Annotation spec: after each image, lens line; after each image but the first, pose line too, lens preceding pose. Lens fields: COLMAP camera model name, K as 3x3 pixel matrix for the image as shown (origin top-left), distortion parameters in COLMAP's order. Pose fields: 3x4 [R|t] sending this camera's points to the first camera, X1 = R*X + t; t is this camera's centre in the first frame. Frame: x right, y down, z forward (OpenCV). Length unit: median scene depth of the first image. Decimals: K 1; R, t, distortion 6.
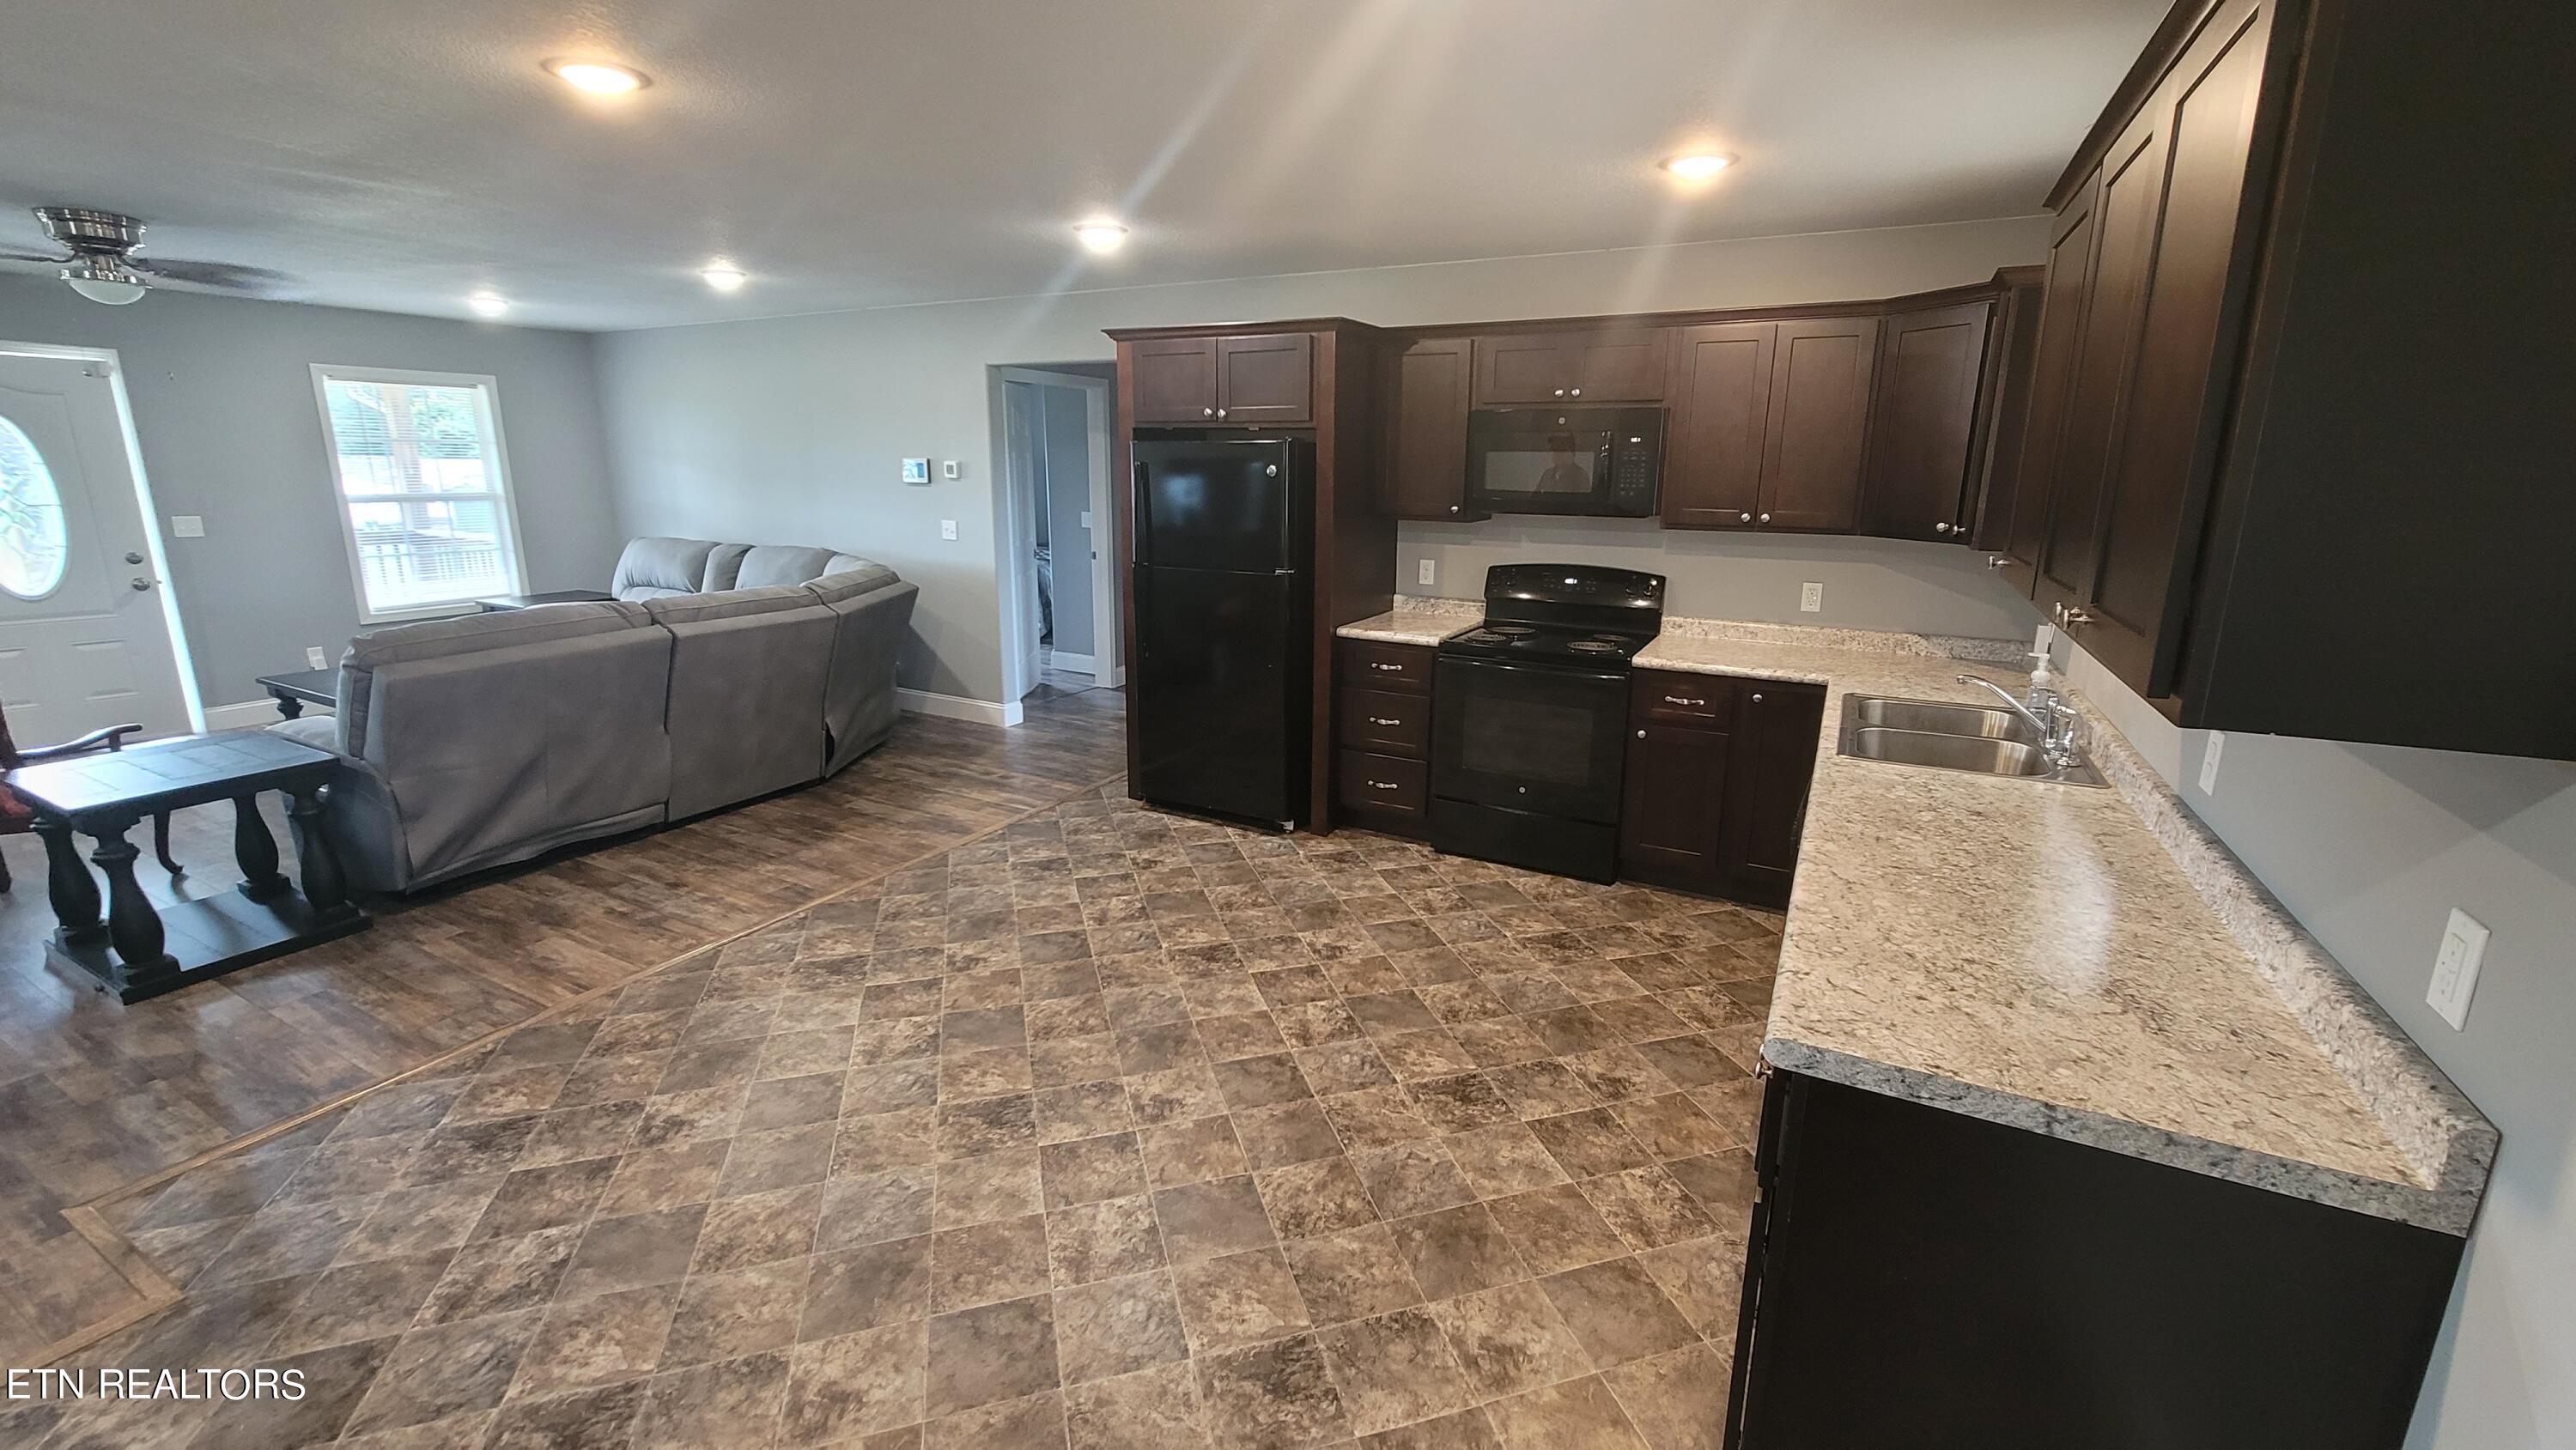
lens RADIAL K [[1046.8, 0, 1290.3], [0, 1046.8, 710.3], [0, 0, 1]] dist [-0.001513, -0.000093]
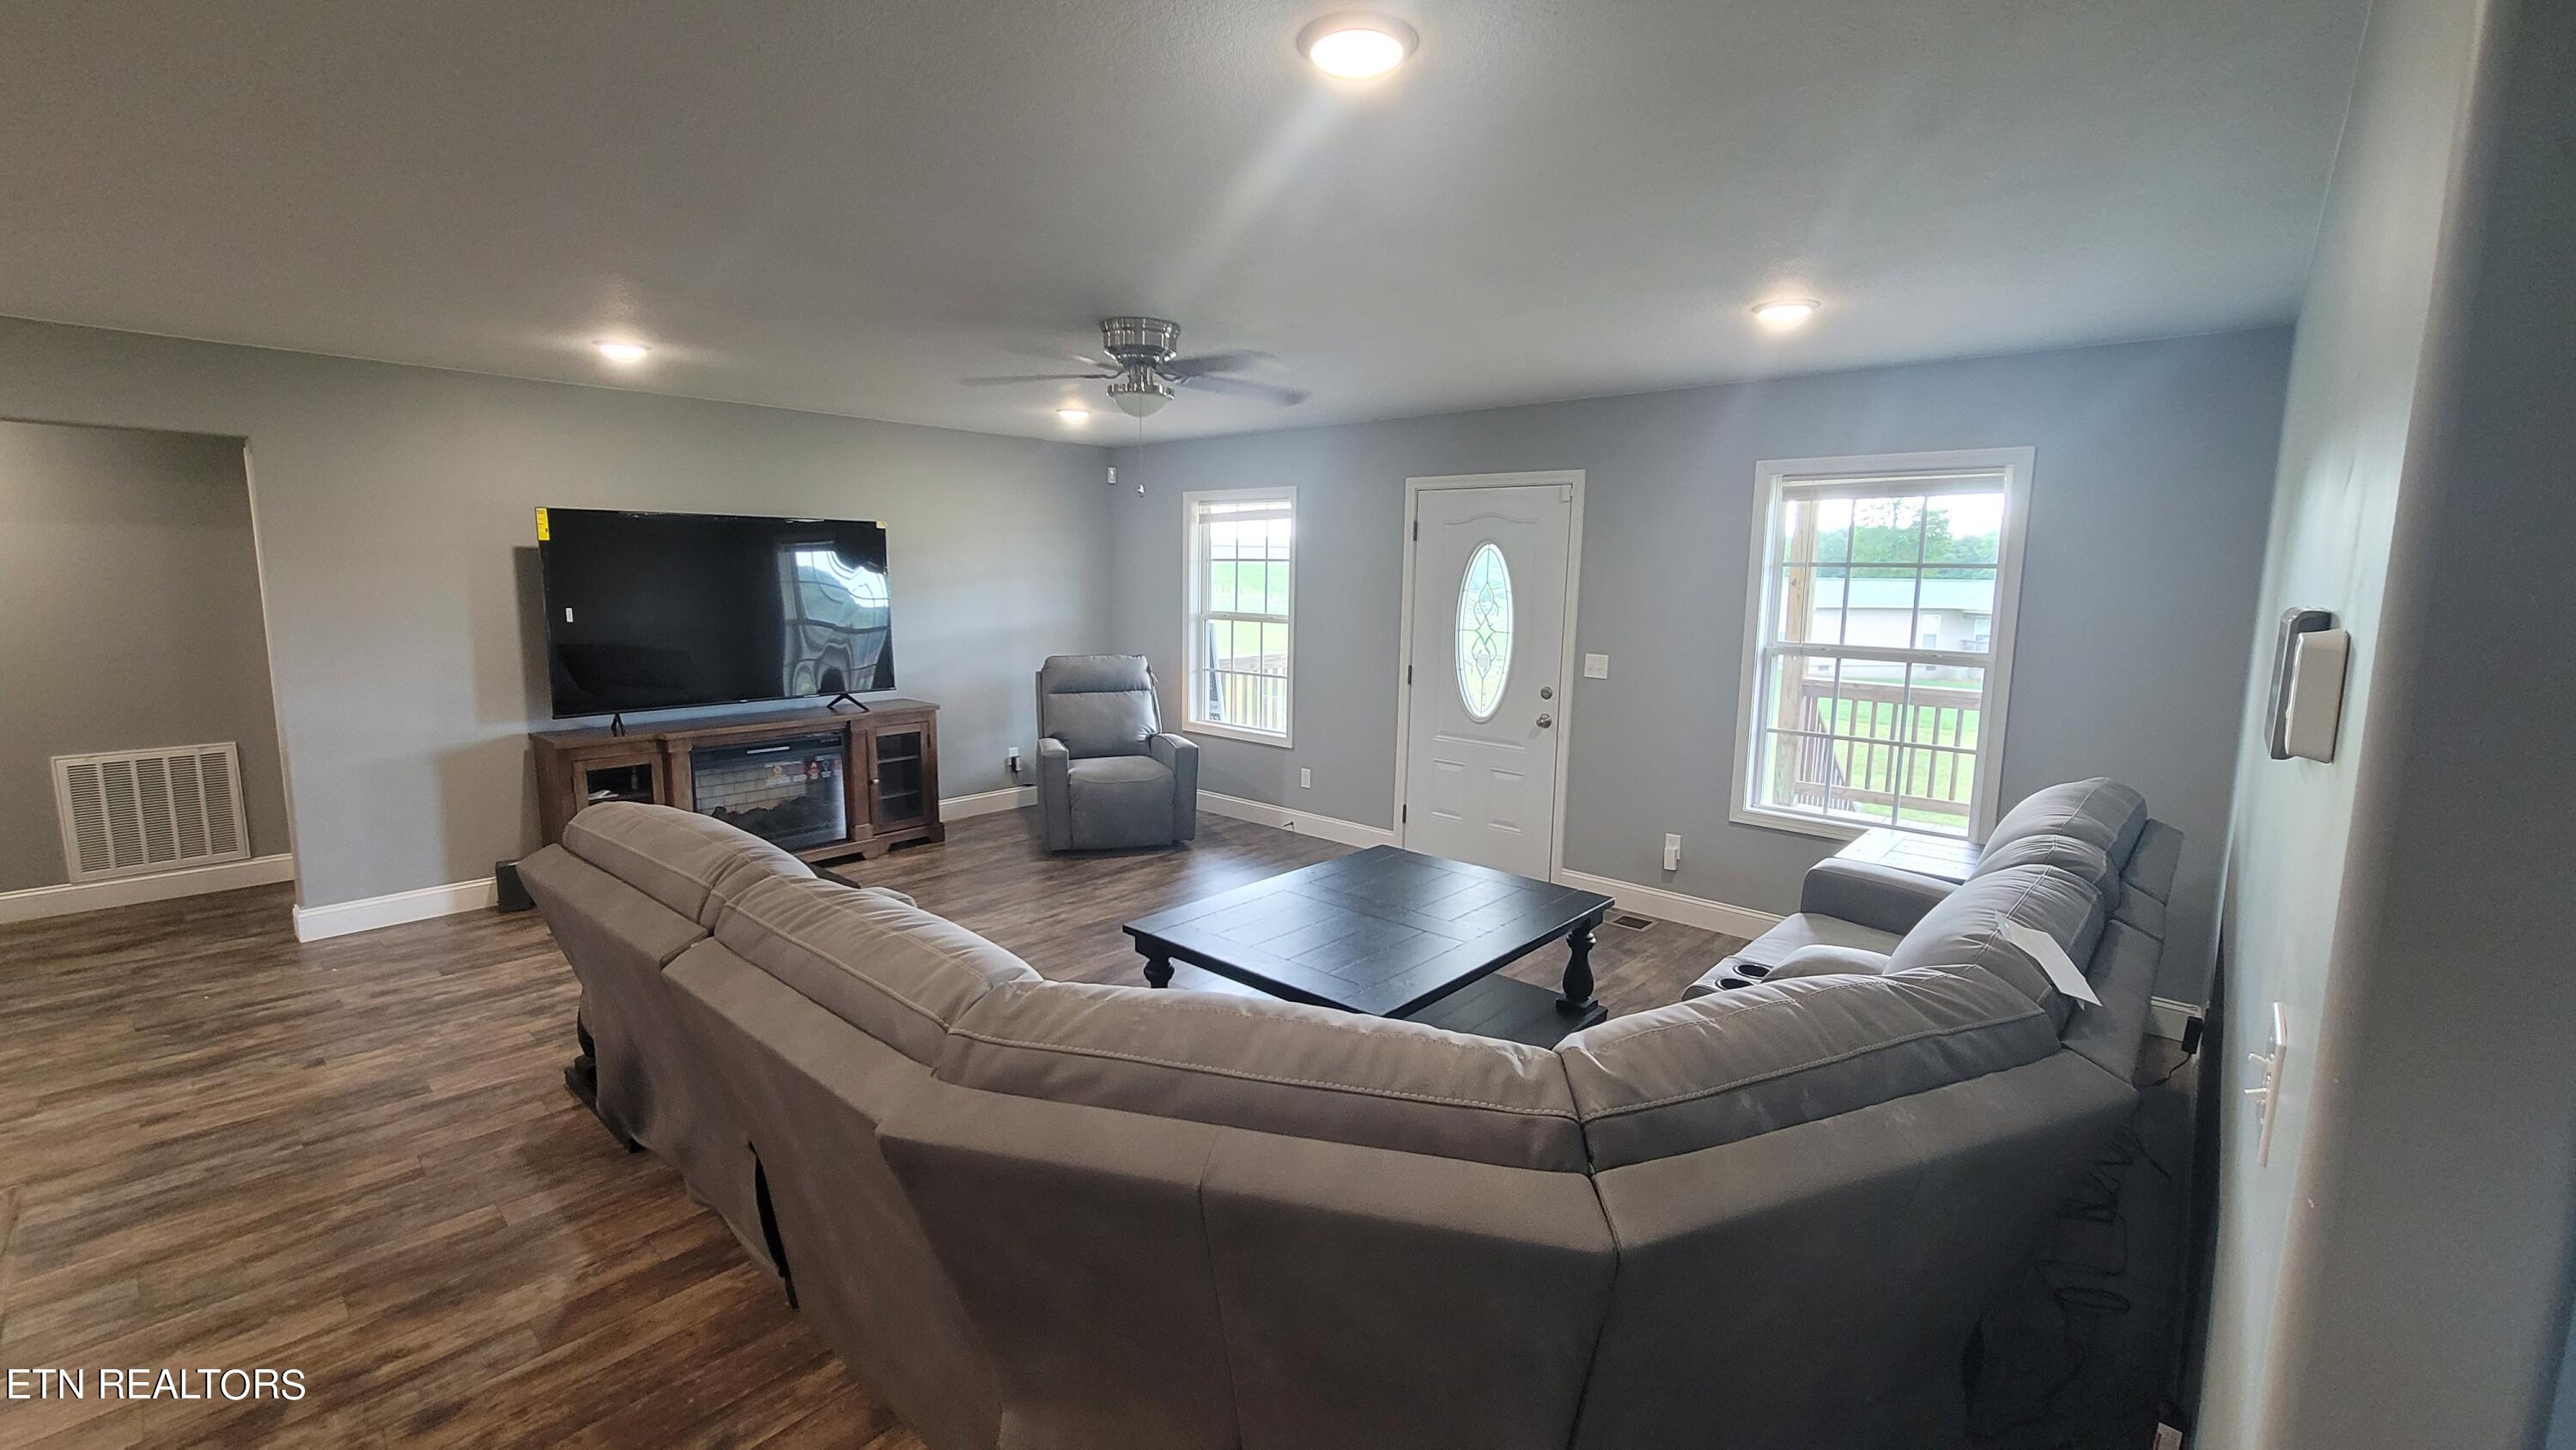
lens RADIAL K [[1046.8, 0, 1290.3], [0, 1046.8, 710.3], [0, 0, 1]] dist [-0.001513, -0.000093]
pose [[-0.229608, 0.113681, -0.966621, -0.217755], [-0.244367, 0.954609, 0.170315, -0.301020], [0.942107, 0.275316, -0.191406, 1.248662]]
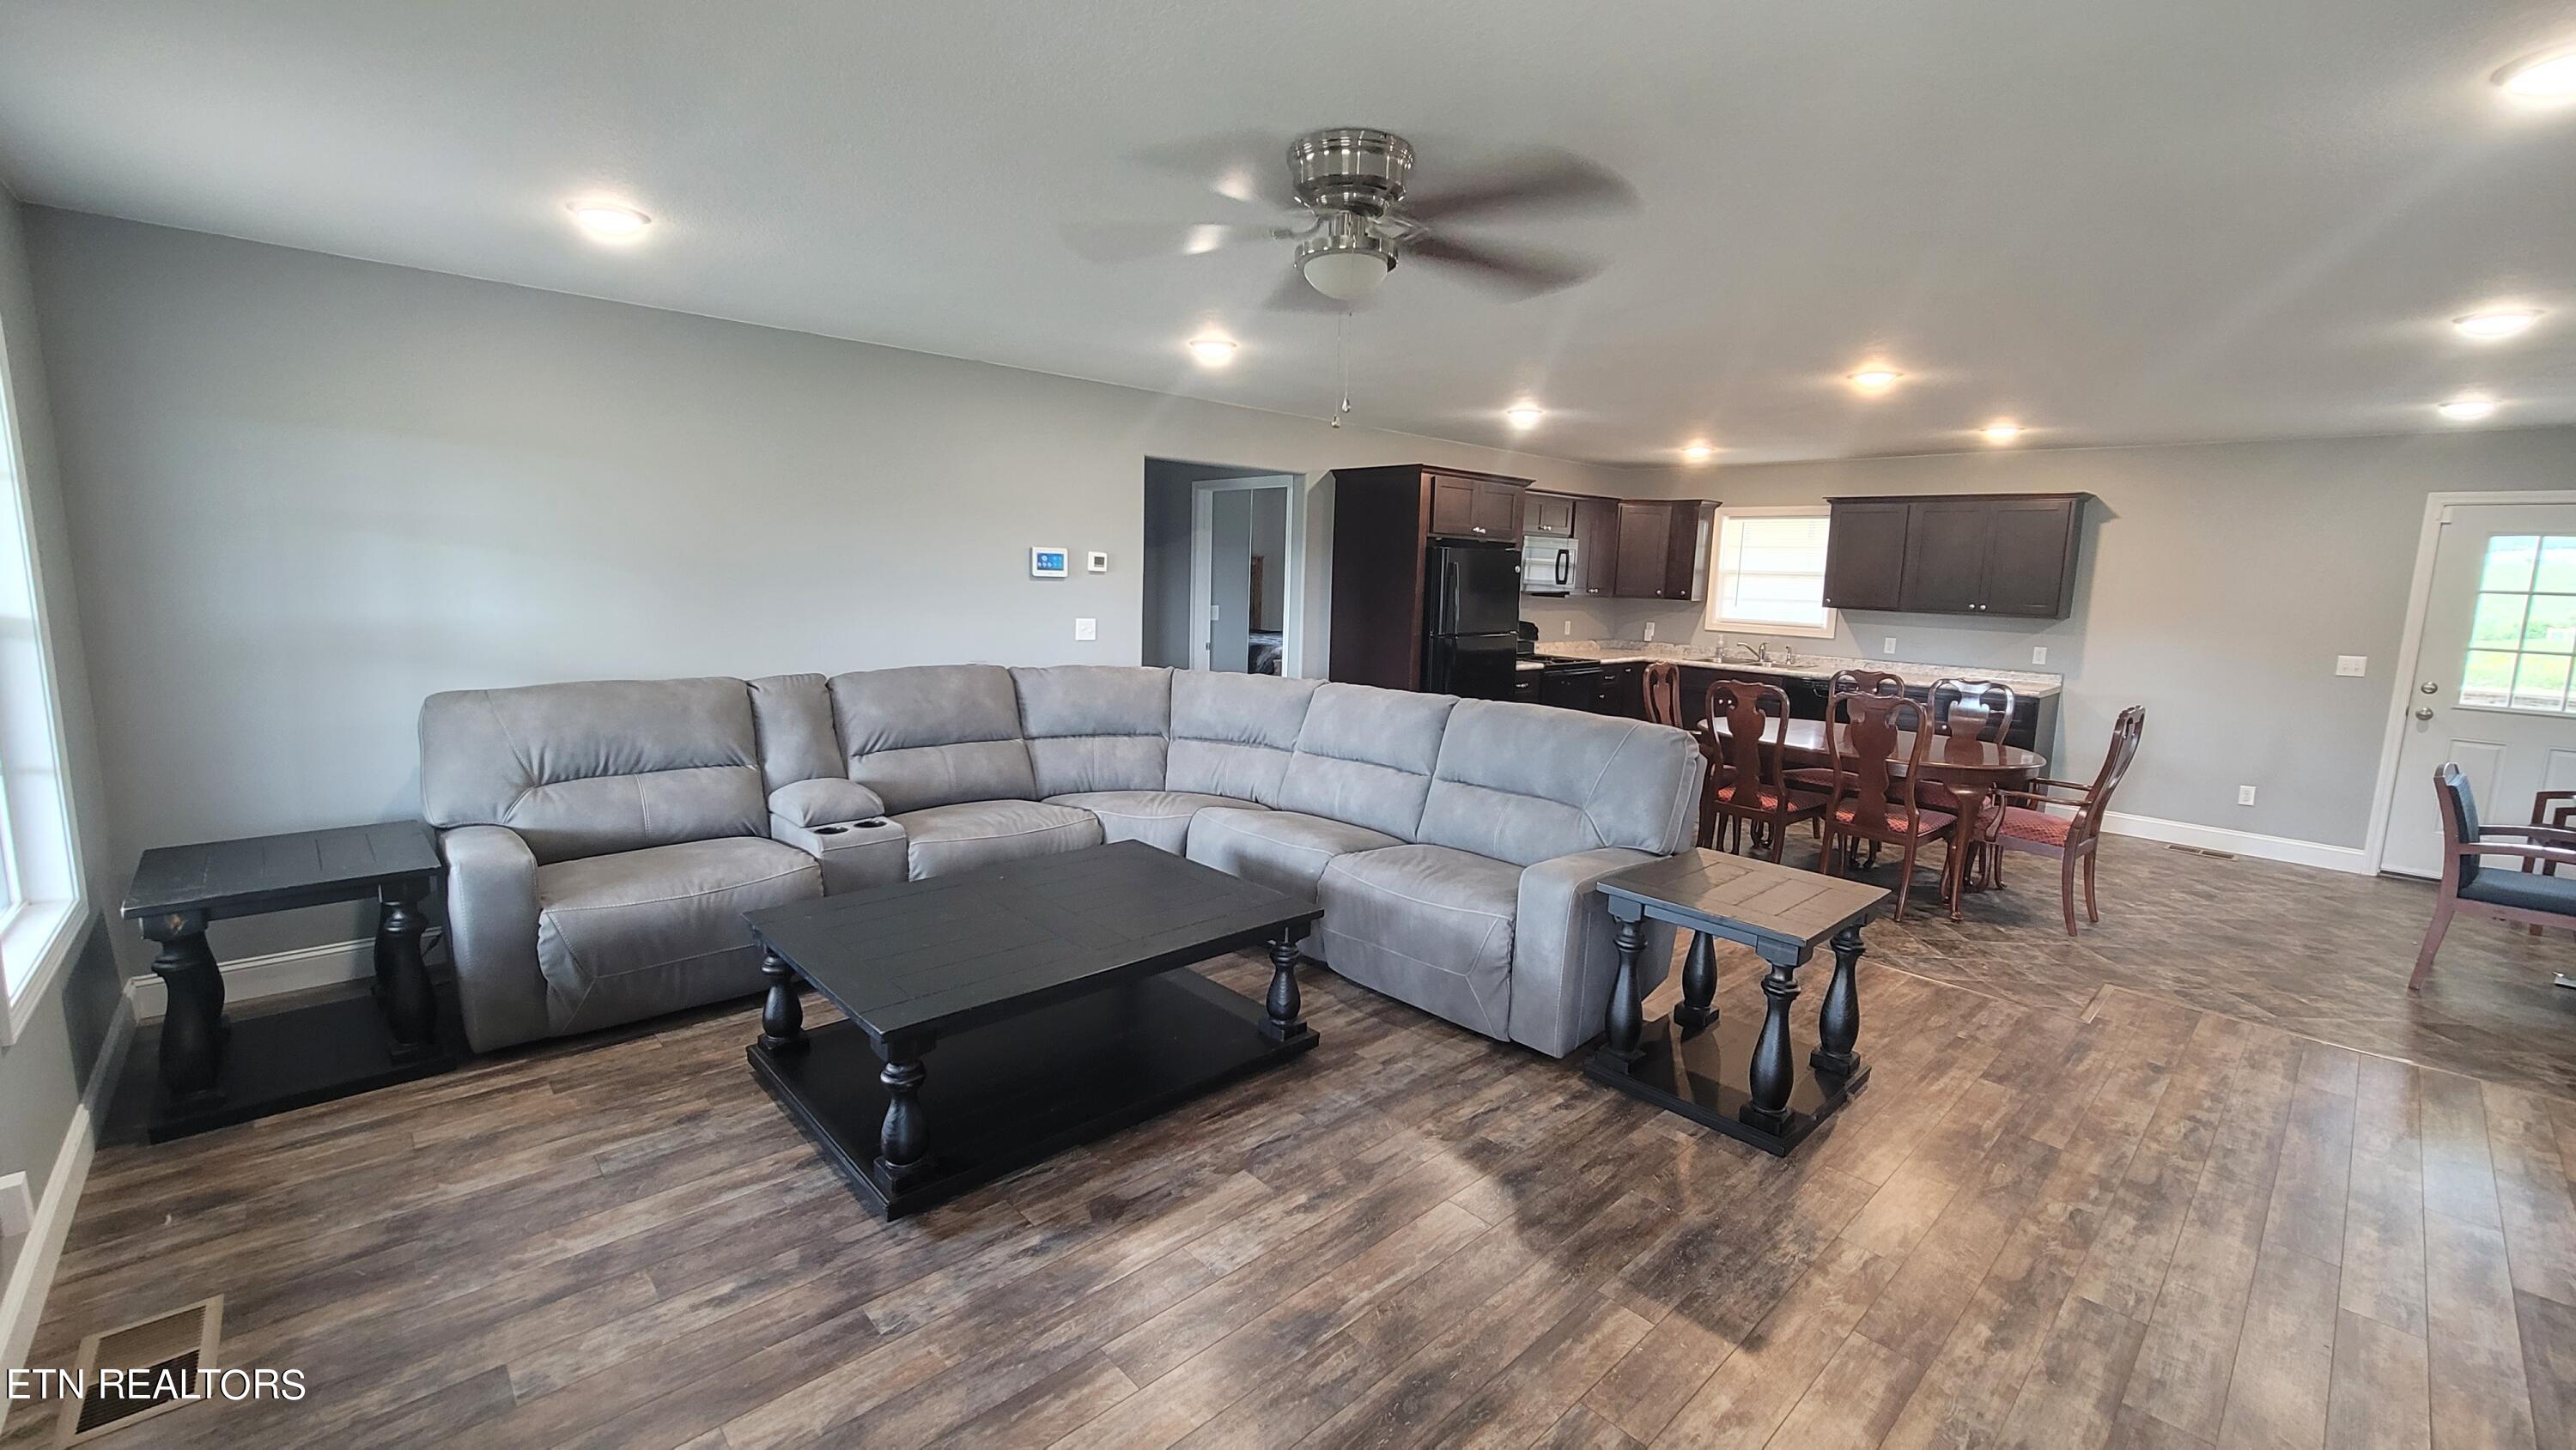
lens RADIAL K [[1043.8, 0, 1288.0], [0, 1043.8, 725.0], [0, 0, 1]] dist [-0.002535, -0.000363]
pose [[0.312635, -0.143229, 0.939013, -1.568594], [0.195741, 0.977063, 0.083863, -0.190002], [-0.929486, 0.157585, 0.333500, 0.797668]]
